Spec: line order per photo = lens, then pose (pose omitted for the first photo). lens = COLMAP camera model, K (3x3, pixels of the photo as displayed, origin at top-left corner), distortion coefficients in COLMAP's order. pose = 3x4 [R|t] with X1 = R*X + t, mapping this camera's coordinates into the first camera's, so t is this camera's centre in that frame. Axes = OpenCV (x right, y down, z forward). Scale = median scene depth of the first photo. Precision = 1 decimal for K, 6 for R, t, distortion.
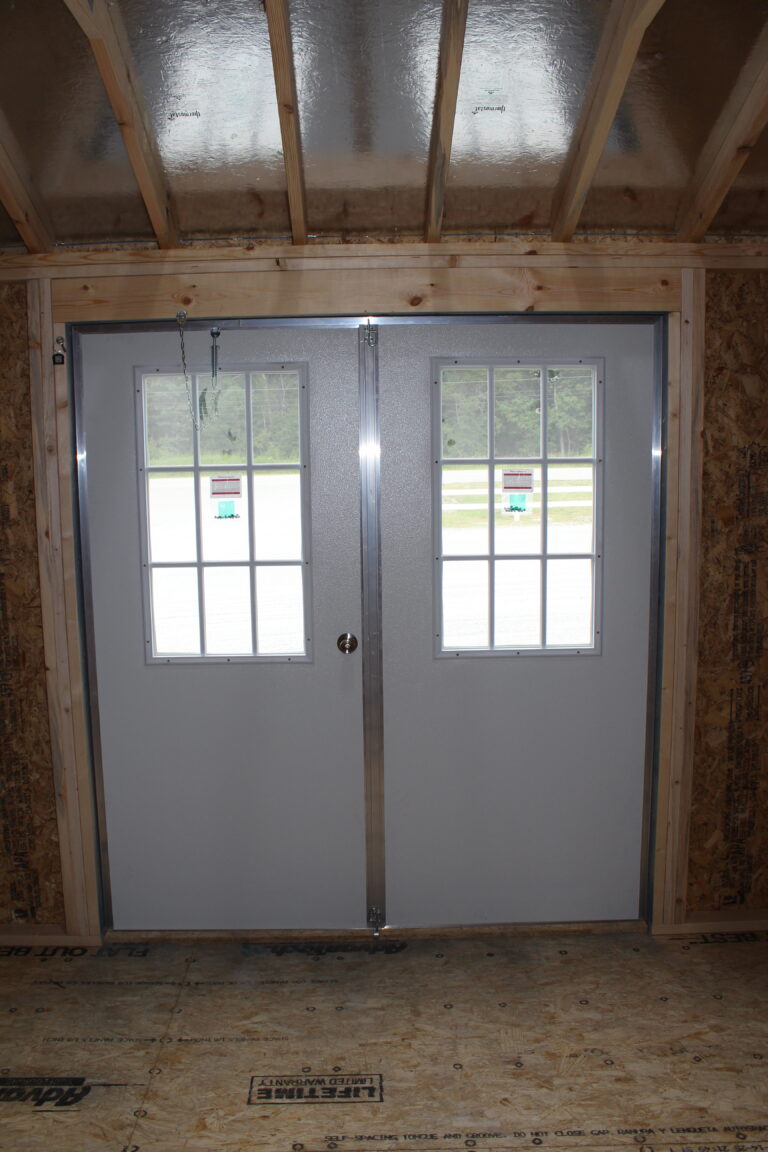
lens RADIAL K [[929.6, 0, 379.7], [0, 929.6, 576.0], [0, 0, 1]] dist [-0.083725, 0.028680]
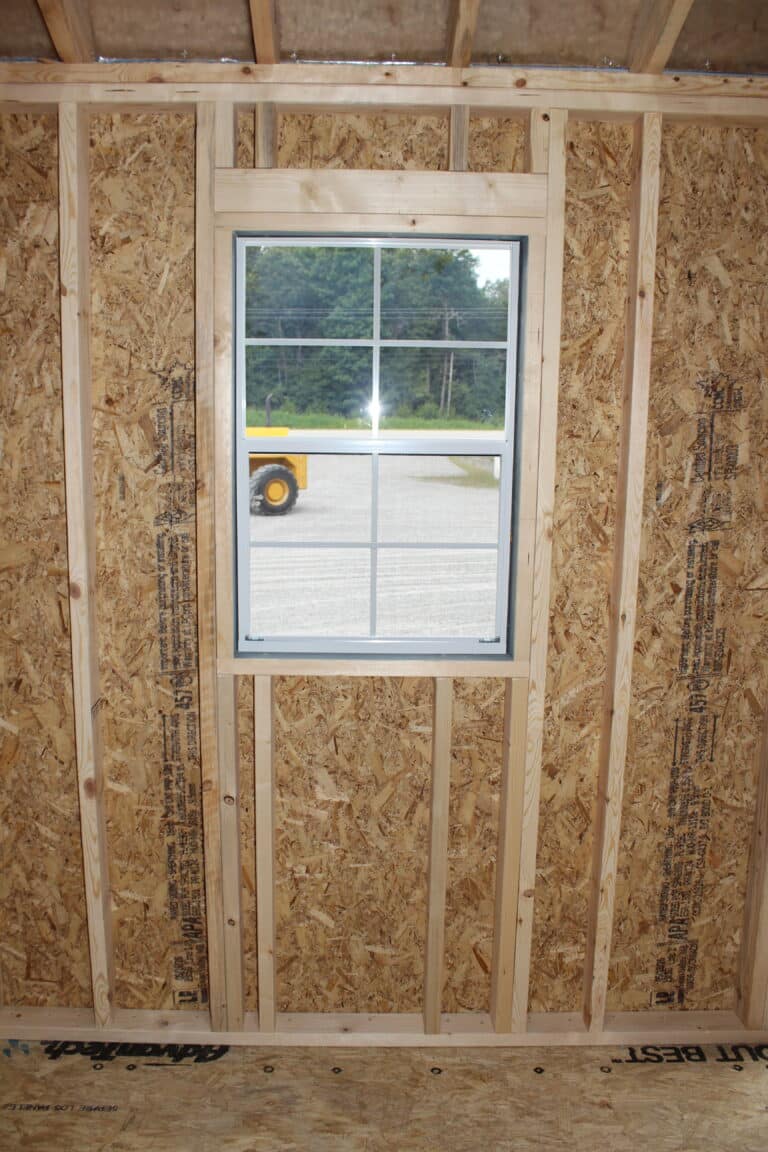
lens RADIAL K [[929.6, 0, 384.8], [0, 929.6, 573.6], [0, 0, 1]] dist [-0.083725, 0.028680]
pose [[0.999427, 0.029742, 0.016171, -0.668204], [-0.030374, 0.998725, 0.040329, 0.001101], [-0.014951, -0.040797, 0.999056, 0.283795]]
